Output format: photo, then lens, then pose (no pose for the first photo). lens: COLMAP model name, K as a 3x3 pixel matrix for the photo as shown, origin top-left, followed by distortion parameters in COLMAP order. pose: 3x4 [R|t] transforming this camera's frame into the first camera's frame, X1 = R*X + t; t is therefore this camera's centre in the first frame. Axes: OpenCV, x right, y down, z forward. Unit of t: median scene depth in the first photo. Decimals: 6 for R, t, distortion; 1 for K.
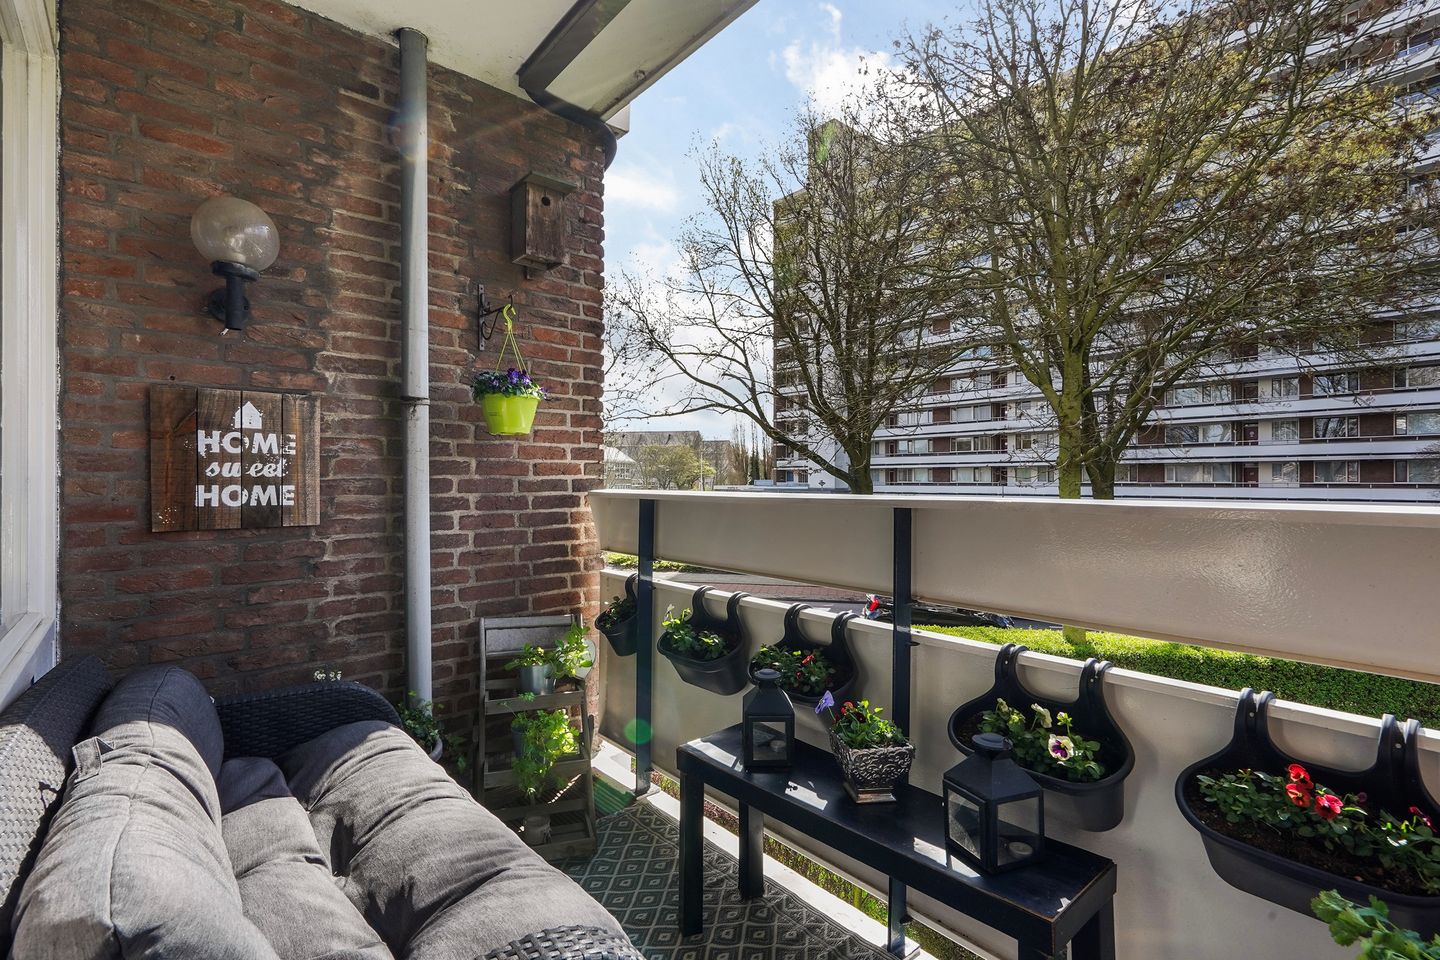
lens RADIAL K [[658.1, 0, 713.2], [0, 658.1, 484.9], [0, 0, 1]] dist [-0.001867, 0.001411]
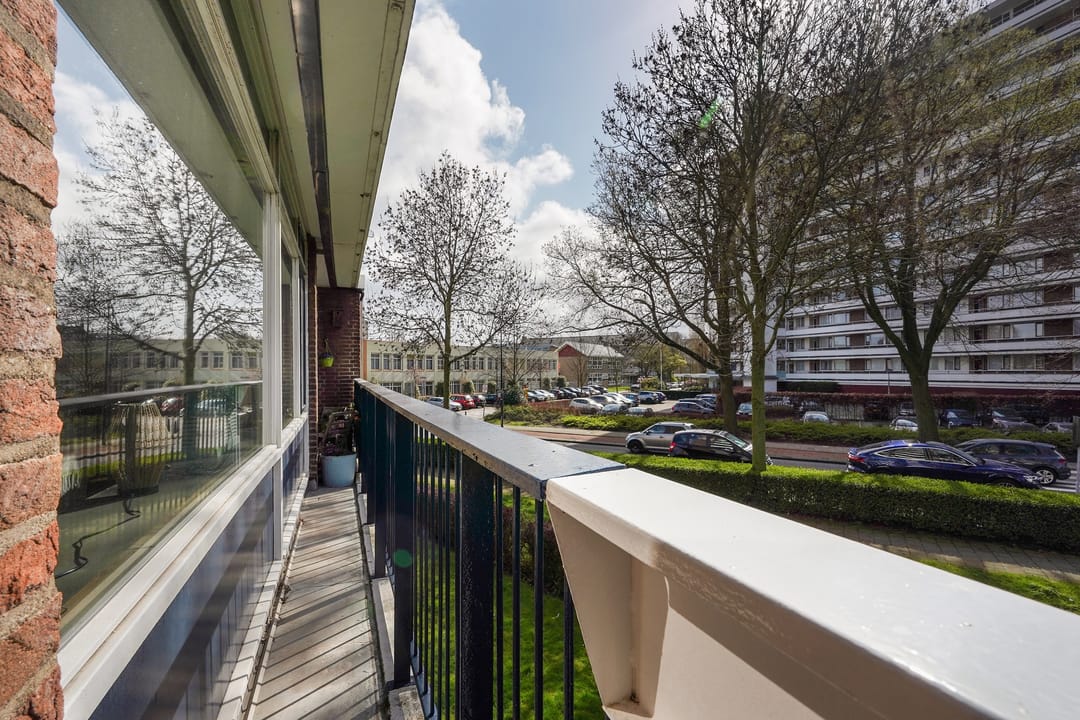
lens RADIAL K [[493.5, 0, 536.3], [0, 493.5, 378.6], [0, 0, 1]] dist [-0.001867, 0.001411]
pose [[0.949165, -0.002421, -0.314771, 2.311218], [0.005437, 0.999947, 0.008705, -0.014372], [0.314733, -0.009974, 0.949128, -1.958705]]
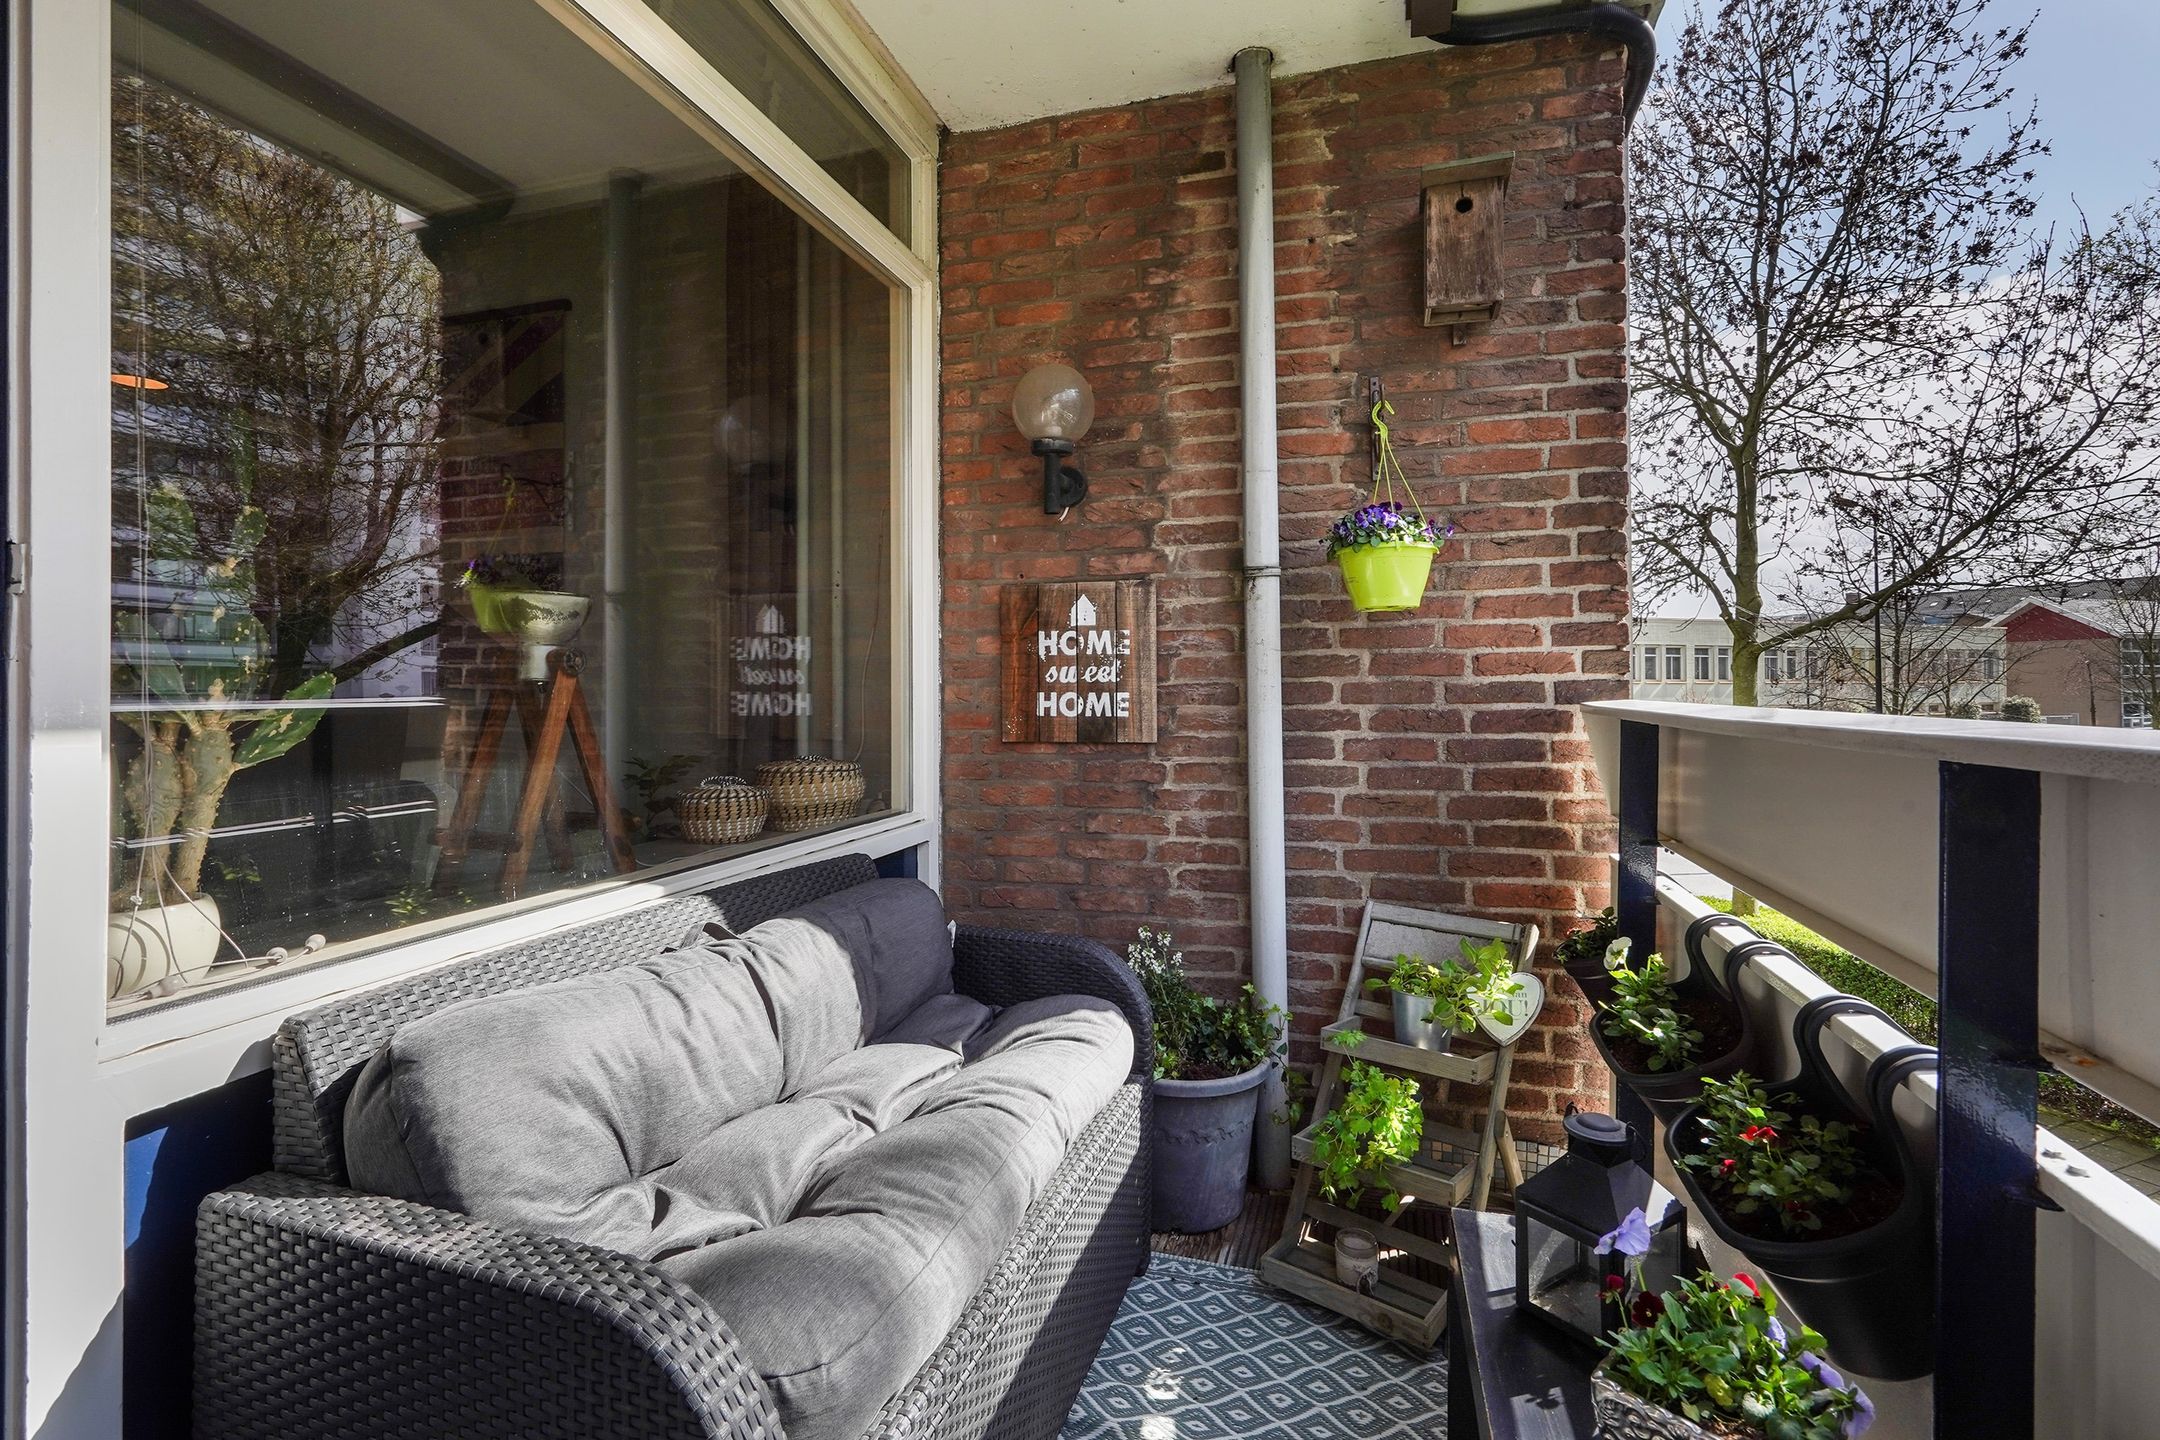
lens RADIAL K [[987.1, 0, 1063.6], [0, 987.1, 688.3], [0, 0, 1]] dist [-0.001867, 0.001411]
pose [[0.538865, -0.004846, -0.842378, 0.318023], [0.000446, 0.999985, -0.005467, 0.002000], [0.842392, 0.002570, 0.538859, 0.254651]]
